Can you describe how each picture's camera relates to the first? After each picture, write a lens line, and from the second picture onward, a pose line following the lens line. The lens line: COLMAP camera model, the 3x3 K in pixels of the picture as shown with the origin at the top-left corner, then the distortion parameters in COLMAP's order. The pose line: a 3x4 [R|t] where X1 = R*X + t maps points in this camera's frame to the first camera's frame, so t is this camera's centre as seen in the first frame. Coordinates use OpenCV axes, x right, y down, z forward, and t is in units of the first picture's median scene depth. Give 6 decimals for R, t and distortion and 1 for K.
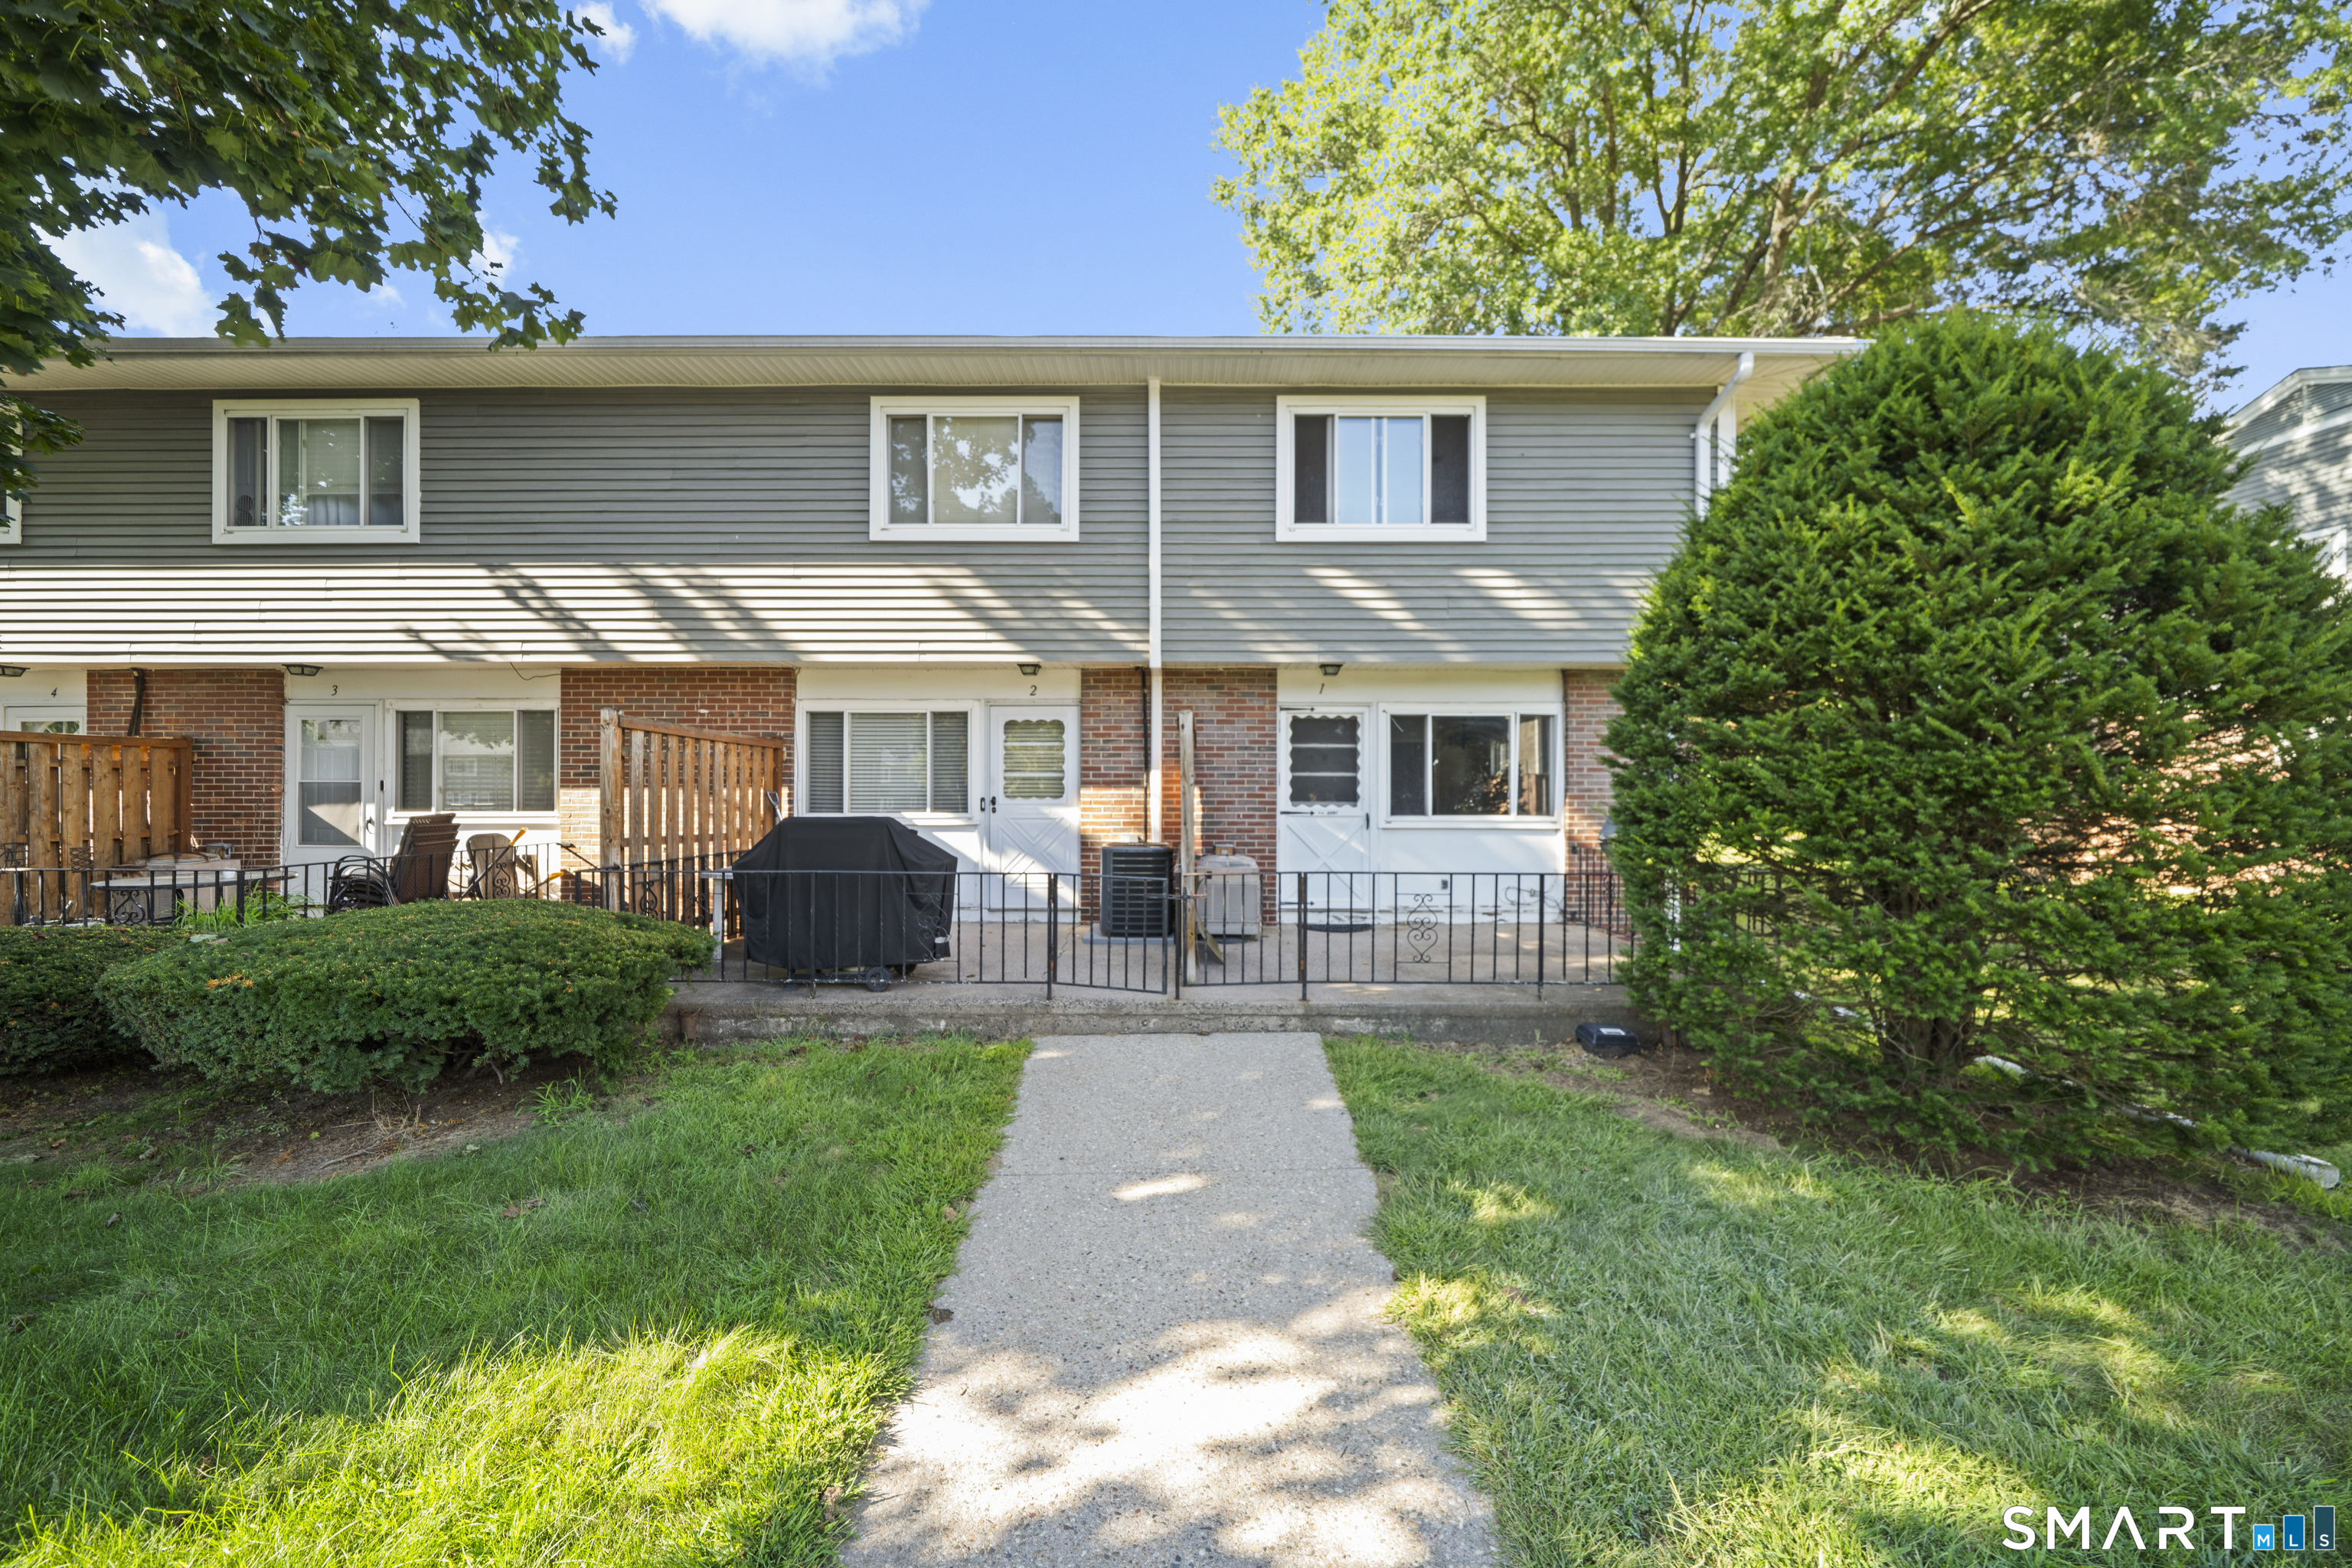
lens RADIAL K [[874.5, 0, 1176.0], [0, 874.5, 792.3], [0, 0, 1]] dist [-0.022963, -0.000993]
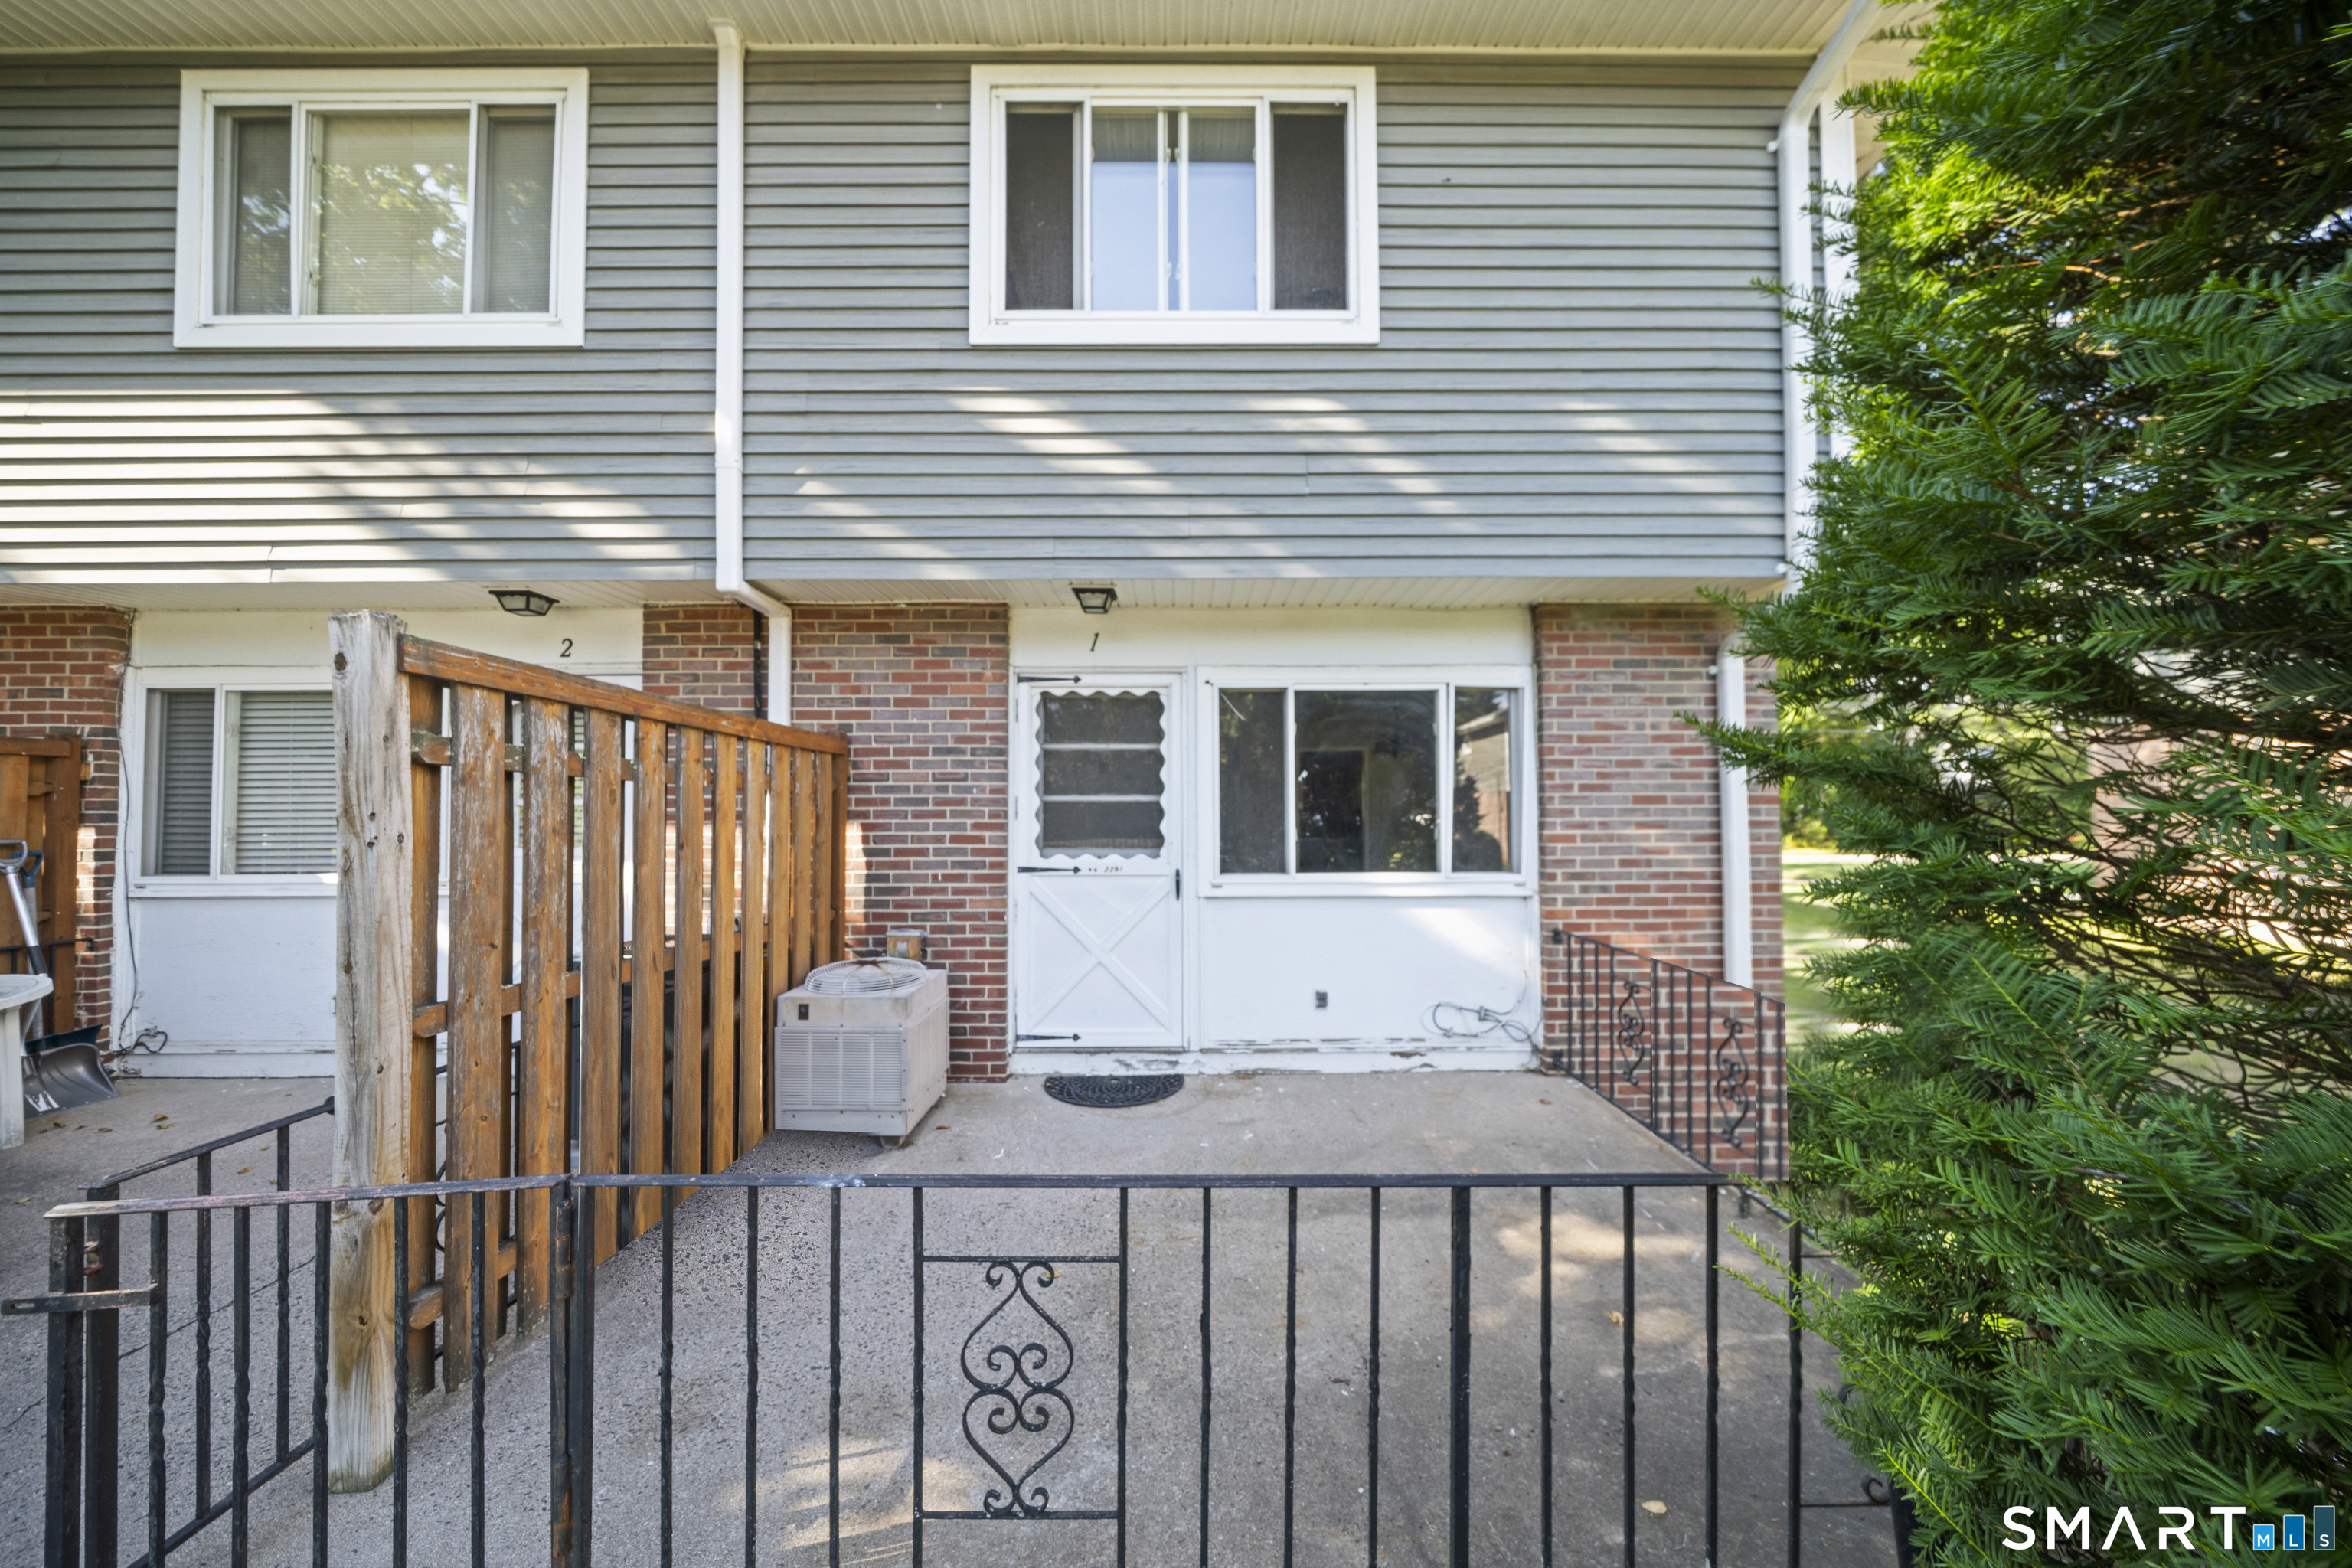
lens RADIAL K [[816.7, 0, 1213.9], [0, 816.7, 796.5], [0, 0, 1]] dist [-0.009958, -0.000488]
pose [[0.999770, -0.006485, 0.020464, 0.231819], [0.006760, 0.999888, -0.013382, -0.014535], [-0.020375, 0.013518, 0.999701, 0.490414]]
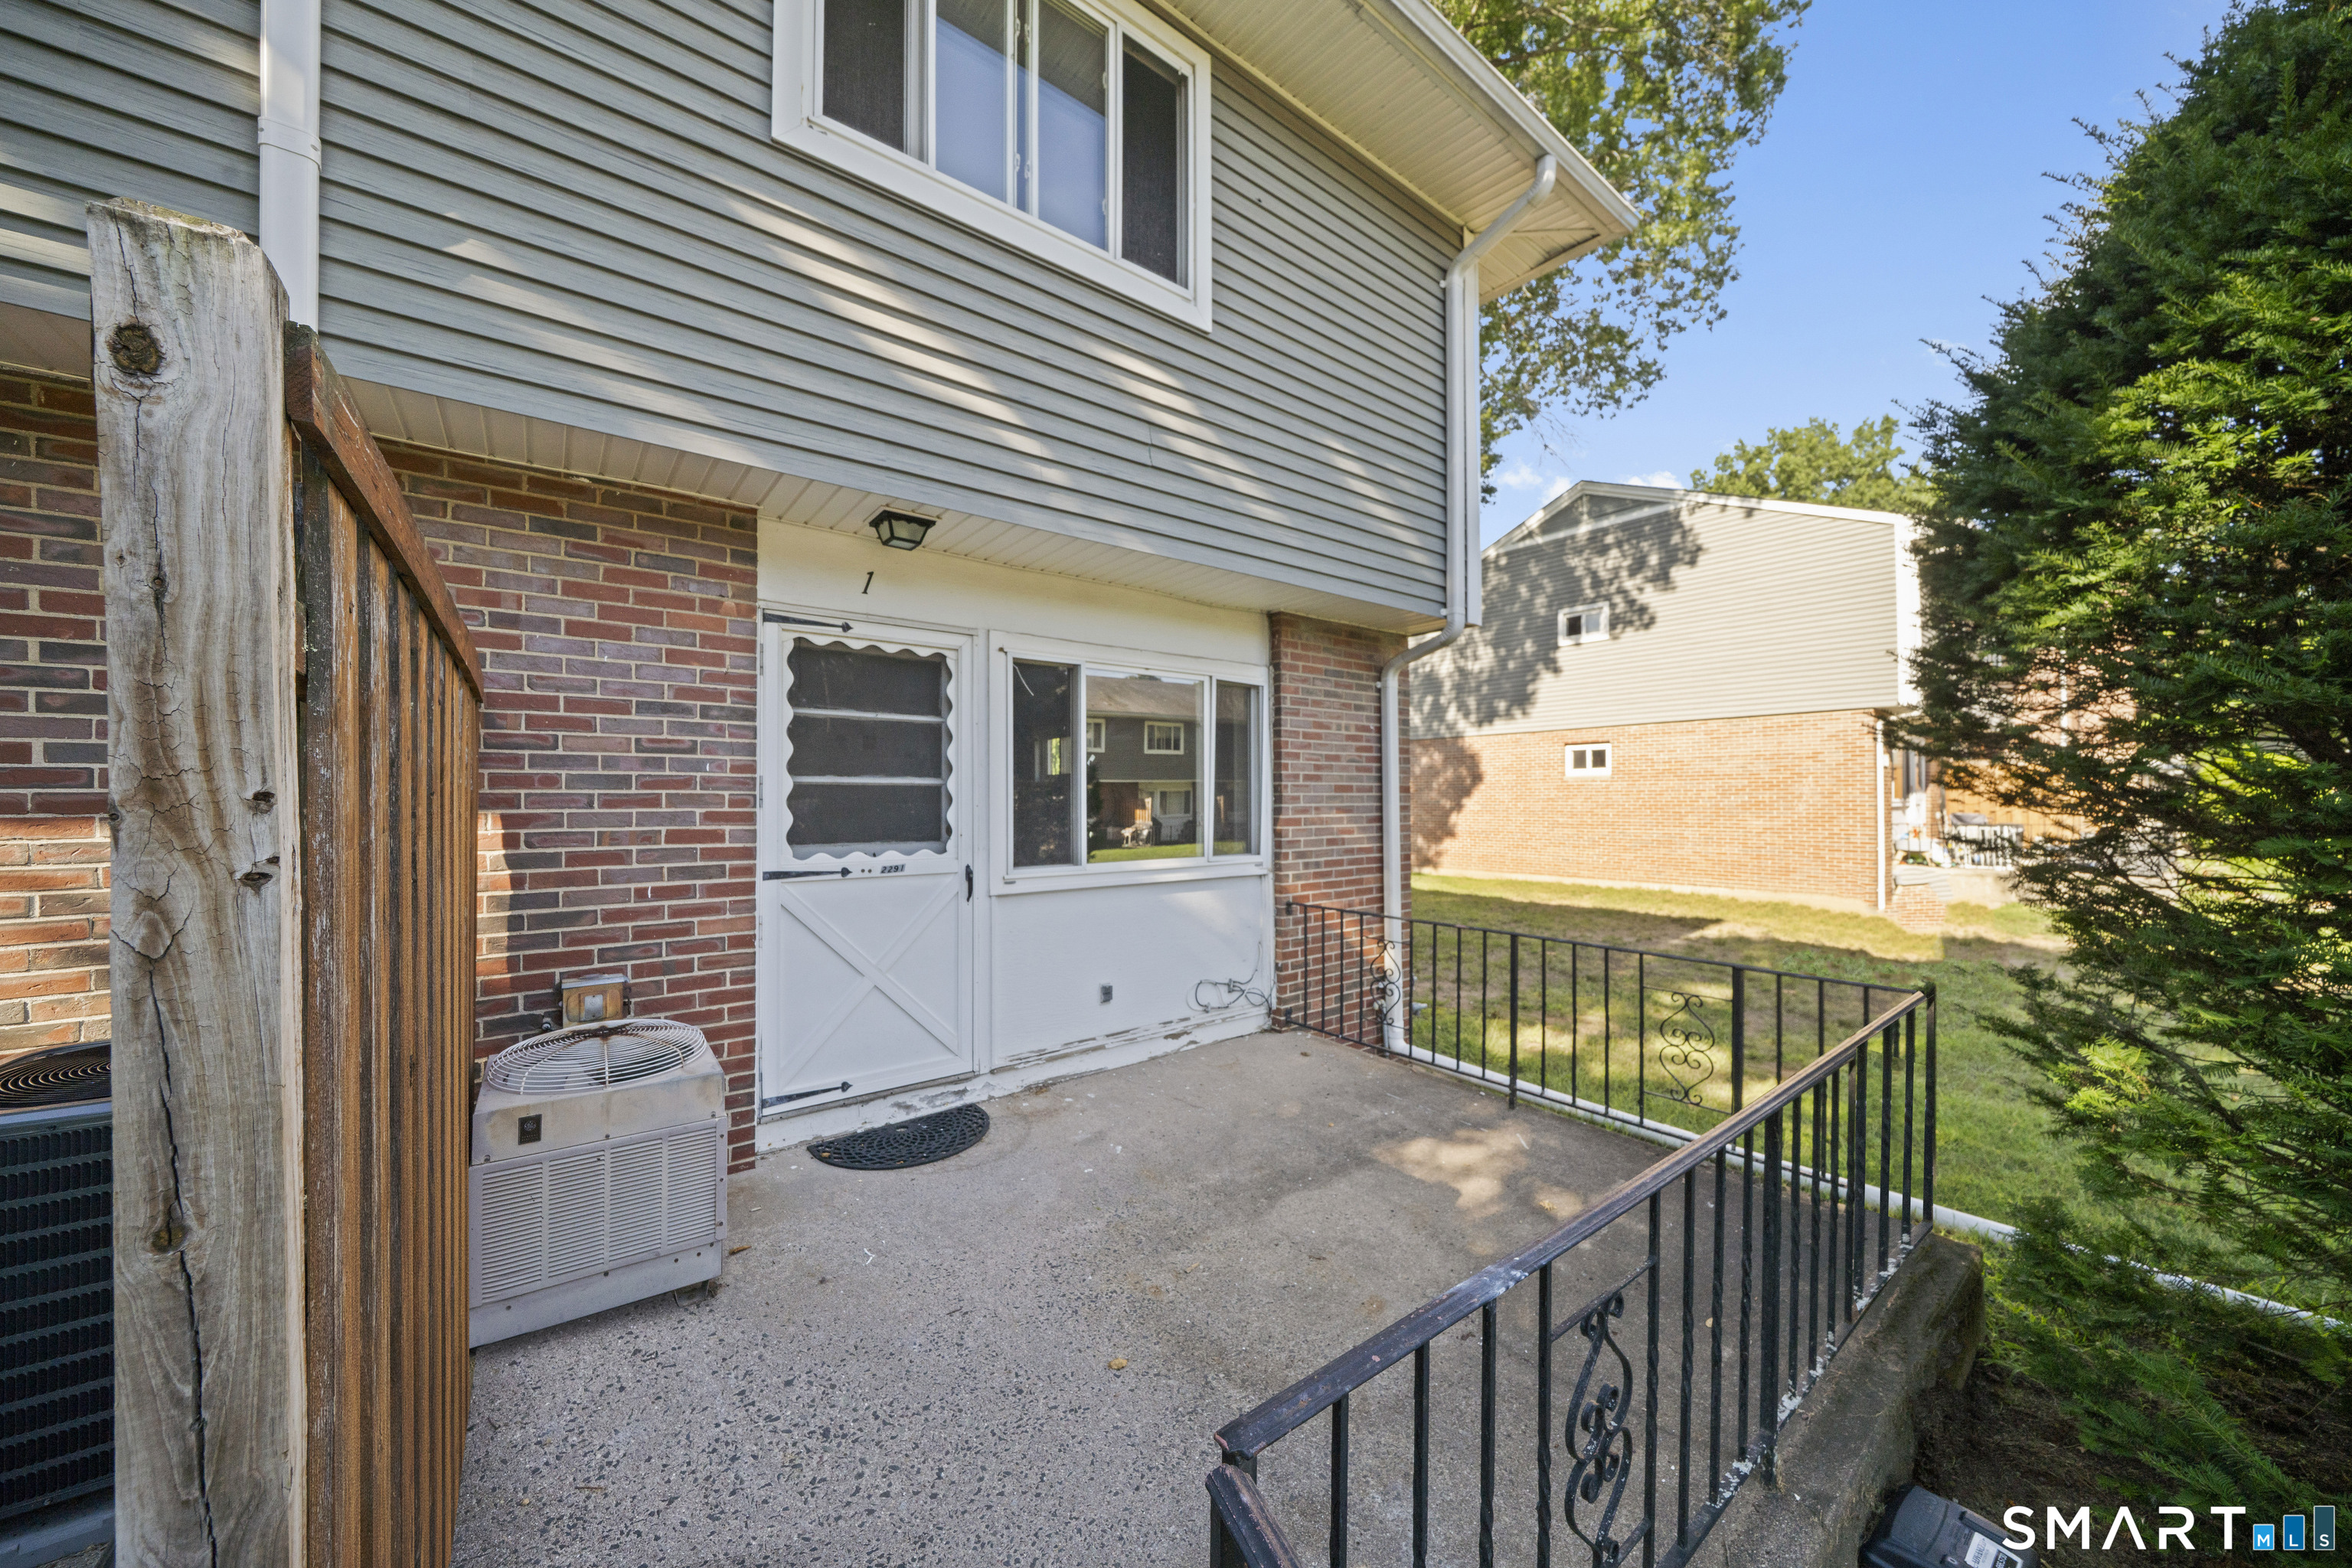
lens RADIAL K [[816.7, 0, 1173.2], [0, 816.7, 792.1], [0, 0, 1]] dist [-0.009958, -0.000488]
pose [[0.783519, -0.000267, 0.621367, 0.034998], [0.000769, 1.000000, -0.000540, -0.014563], [-0.621367, 0.000901, 0.783519, 0.592668]]
